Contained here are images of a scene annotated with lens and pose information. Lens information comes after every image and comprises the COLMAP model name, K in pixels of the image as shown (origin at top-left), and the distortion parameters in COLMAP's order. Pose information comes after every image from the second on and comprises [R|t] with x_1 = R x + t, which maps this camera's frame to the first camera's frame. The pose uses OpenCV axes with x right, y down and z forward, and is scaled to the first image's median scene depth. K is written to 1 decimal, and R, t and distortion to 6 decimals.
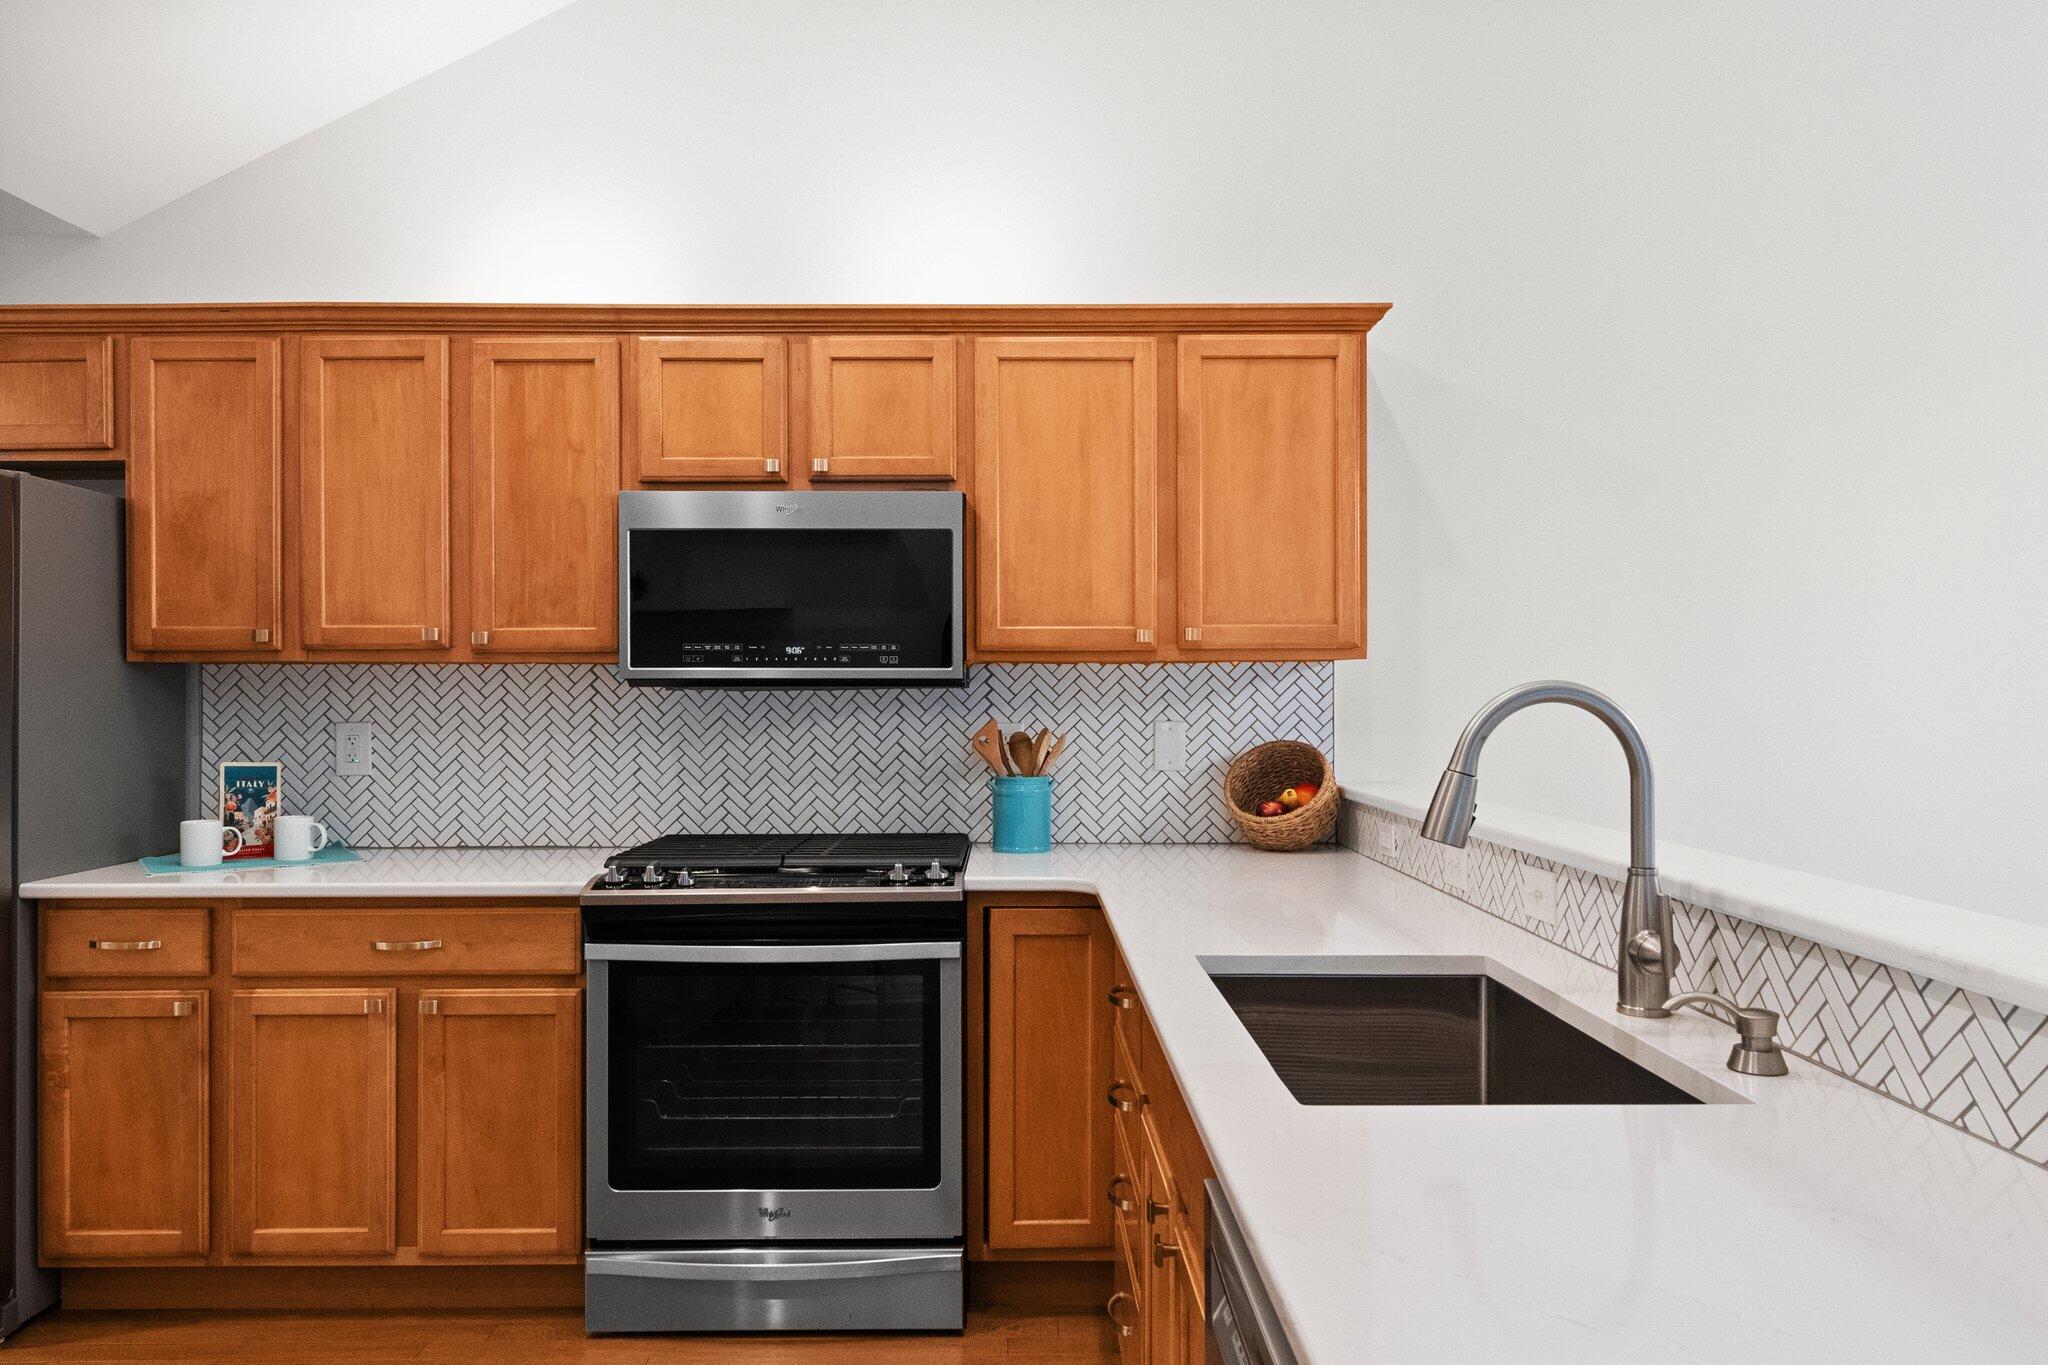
lens RADIAL K [[1426.5, 0, 1004.9], [0, 1426.5, 677.8], [0, 0, 1]] dist [0.009148, 0.001764]
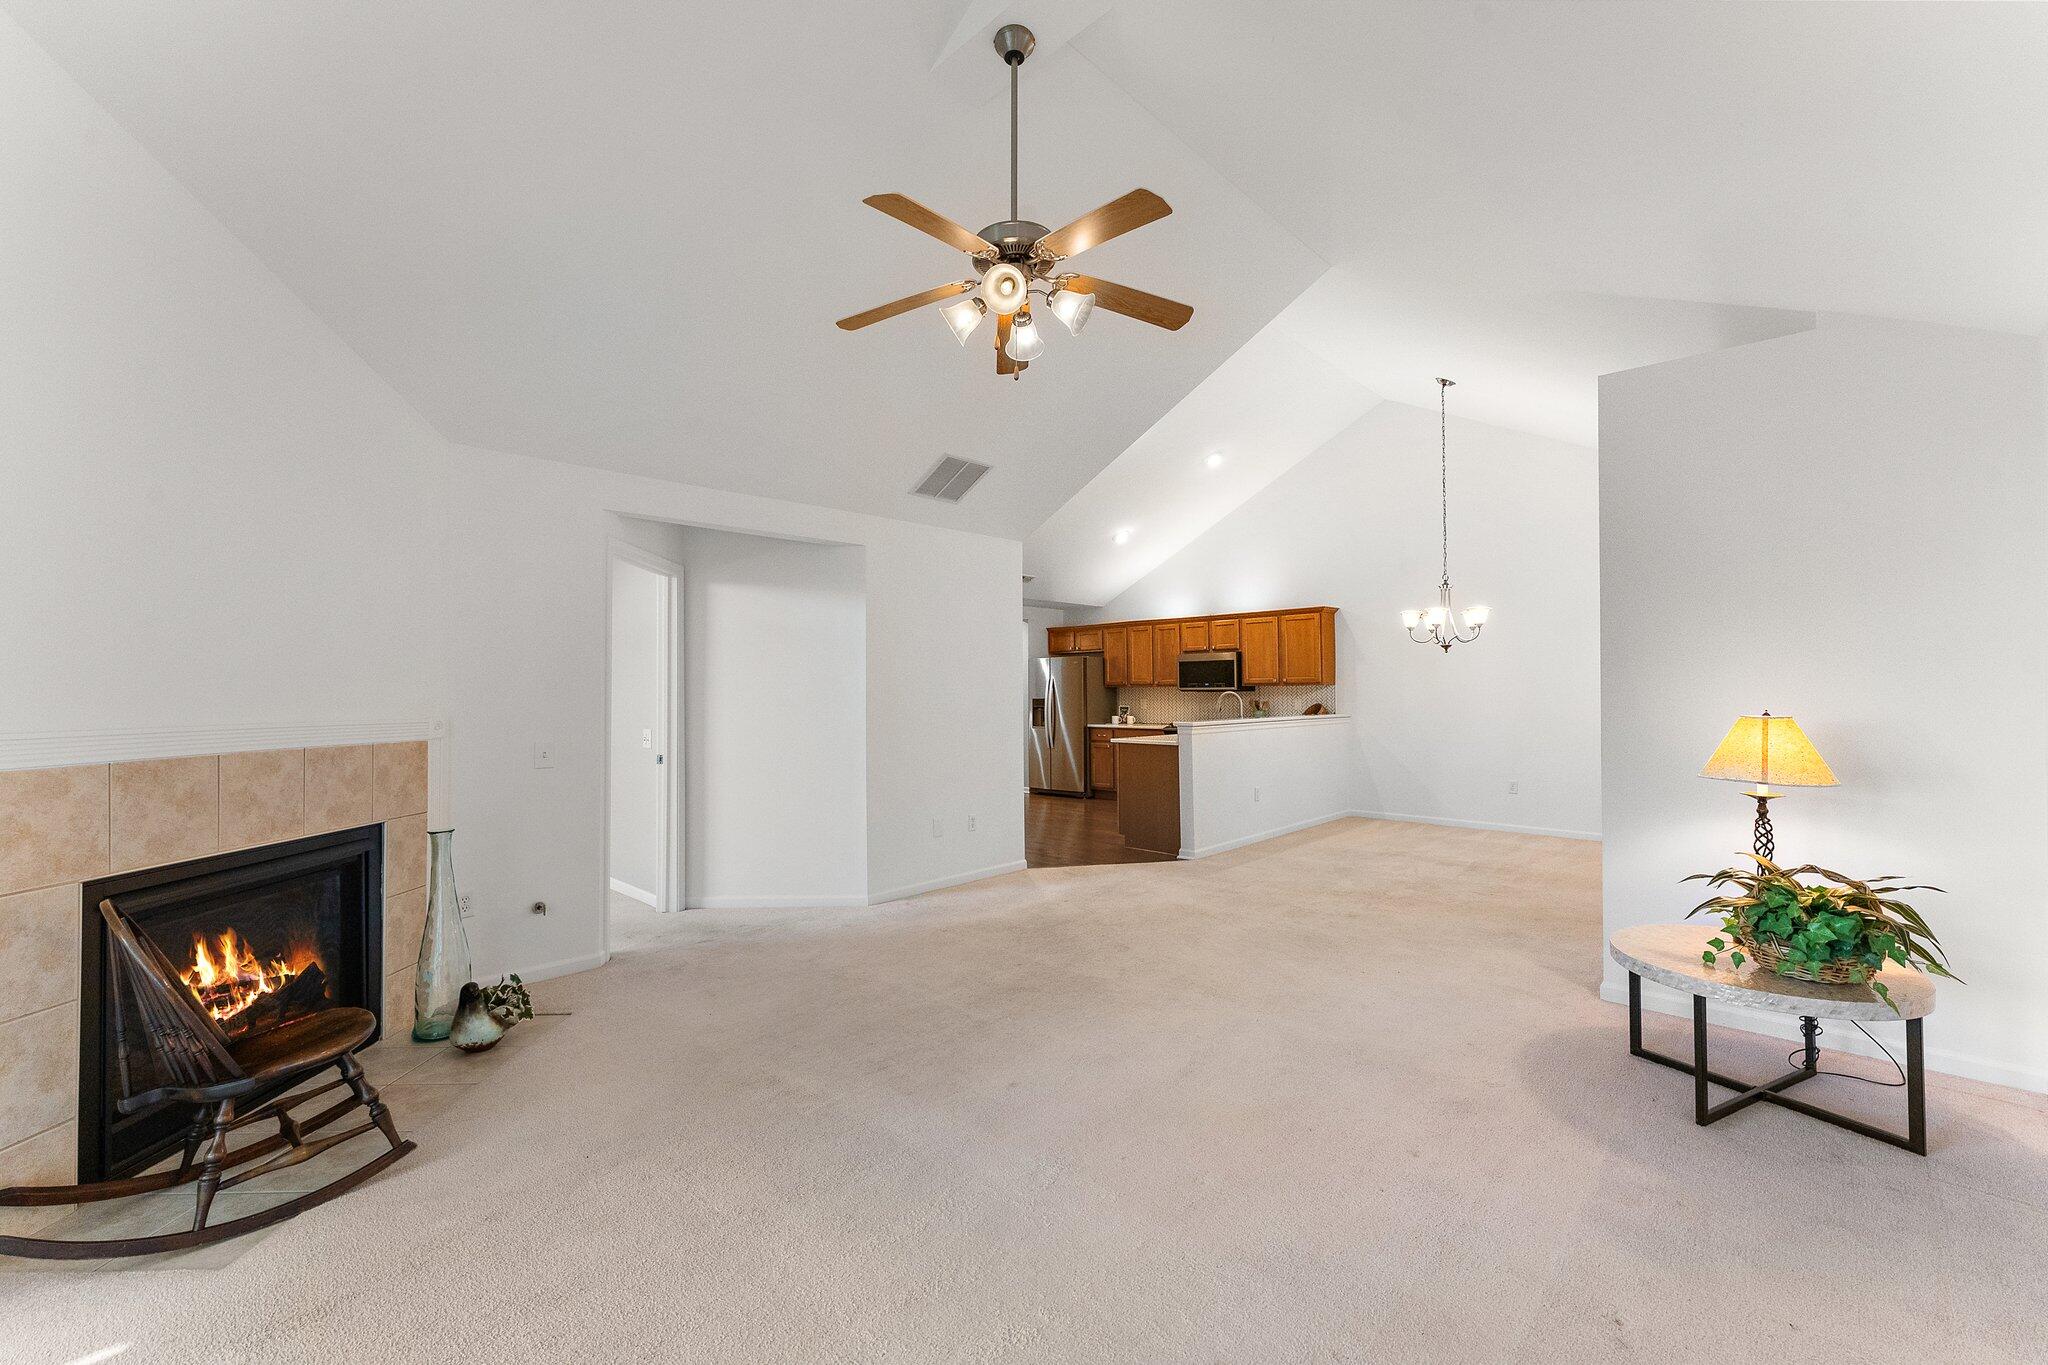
lens RADIAL K [[835.2, 0, 1014.9], [0, 835.2, 684.7], [0, 0, 1]] dist [0.001054, 0.001183]
pose [[0.718958, -0.009405, -0.694990, 1.396918], [0.009181, 0.999950, -0.004033, -0.011633], [0.694993, -0.003481, 0.719008, -1.581104]]
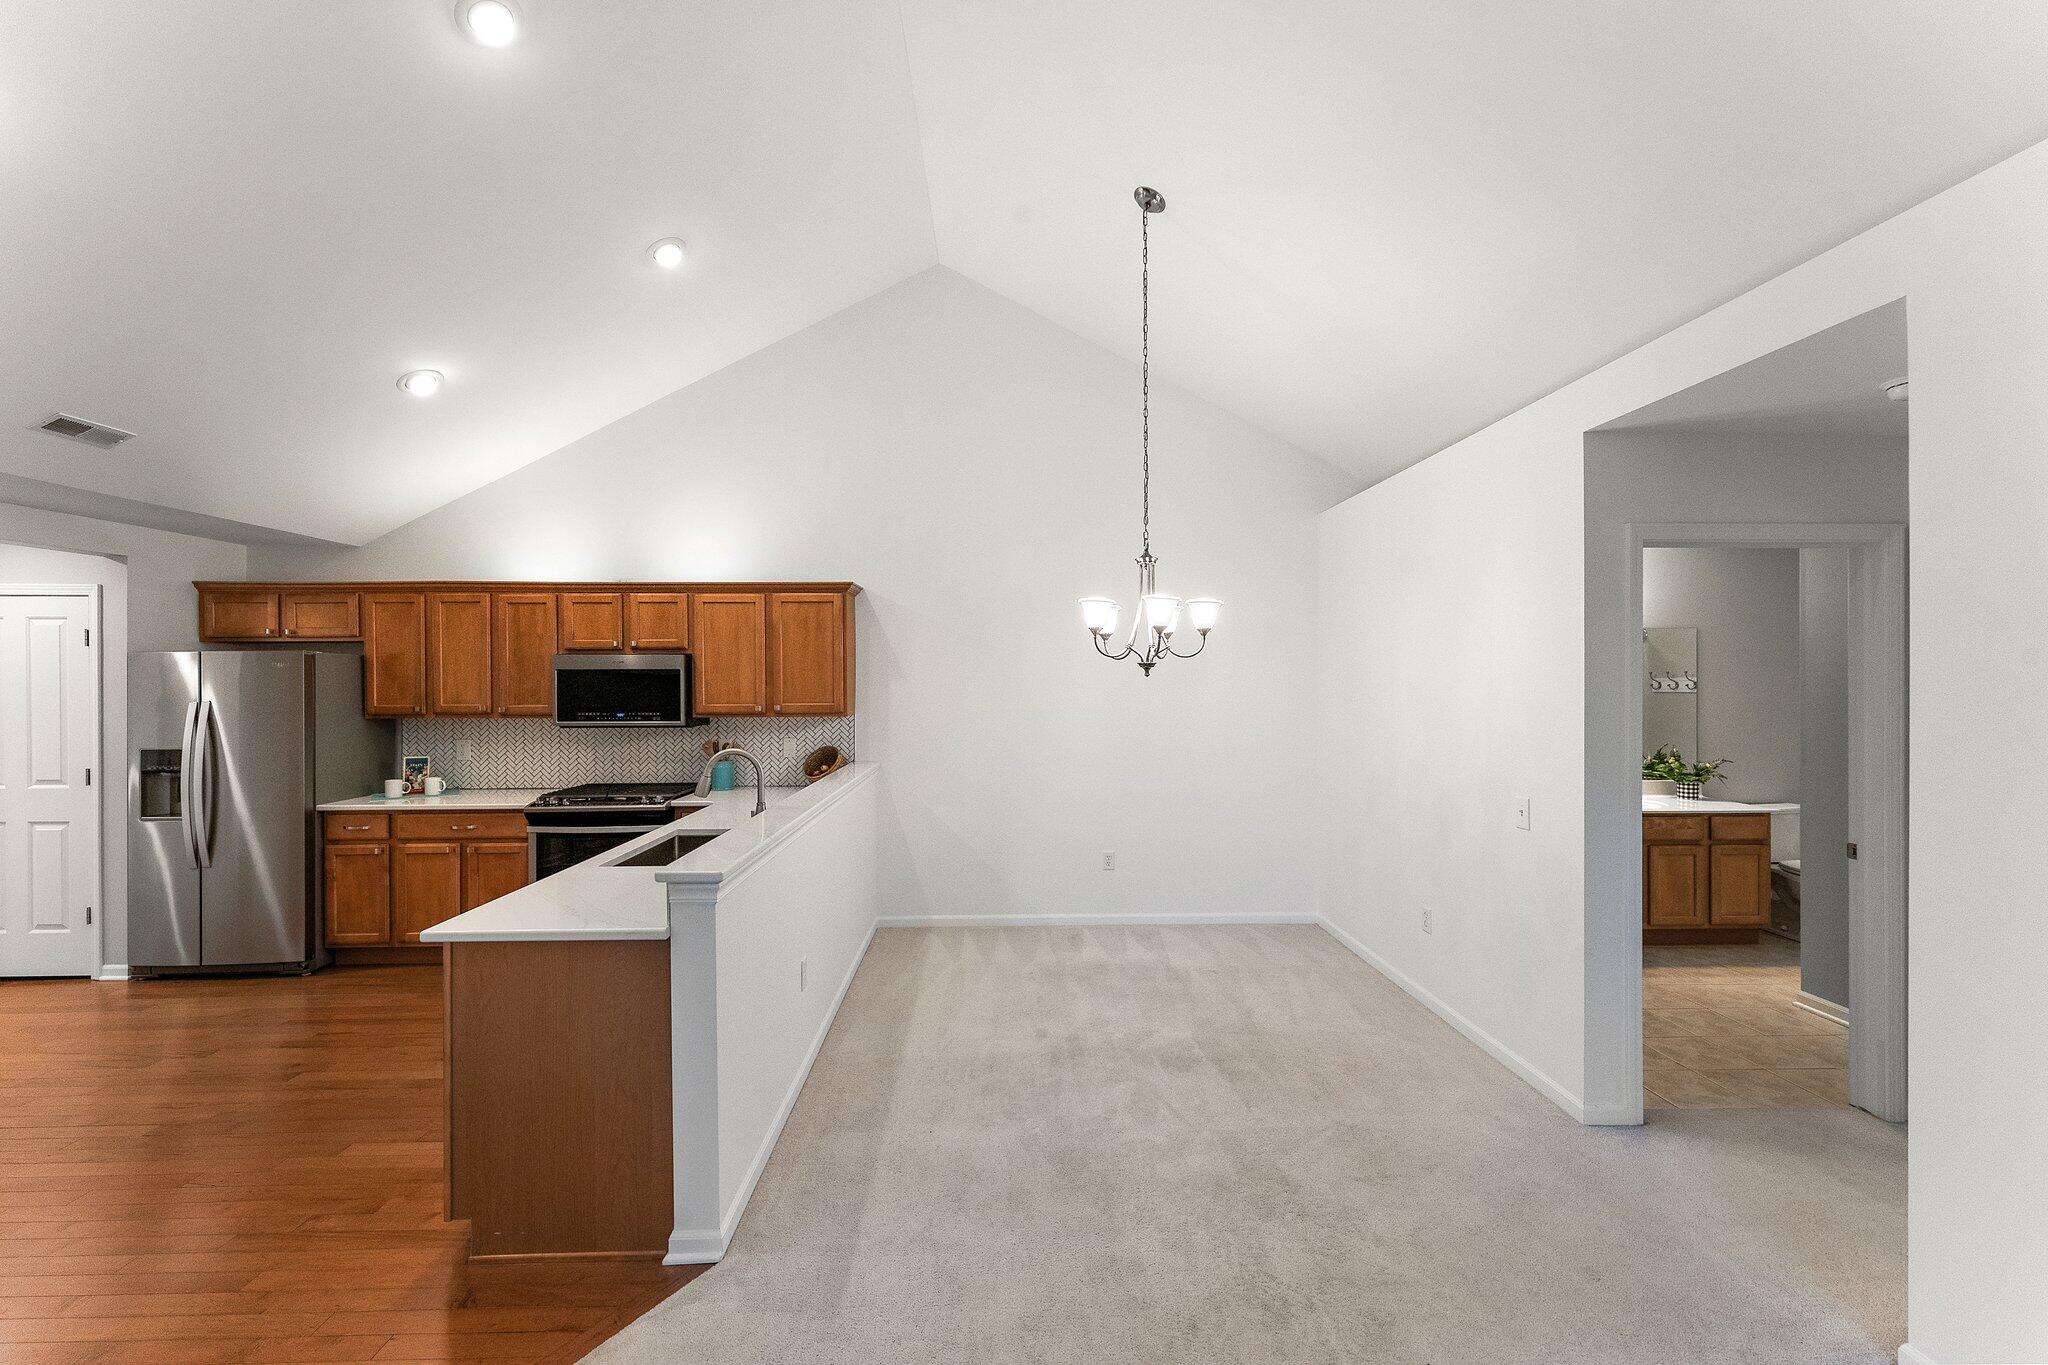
lens RADIAL K [[835.2, 0, 1023.2], [0, 835.2, 678.0], [0, 0, 1]] dist [0.001054, 0.001183]
pose [[0.999677, -0.001657, 0.025369, 0.541775], [0.001514, 0.999983, 0.005638, -0.092372], [-0.025378, -0.005598, 0.999662, -0.544381]]
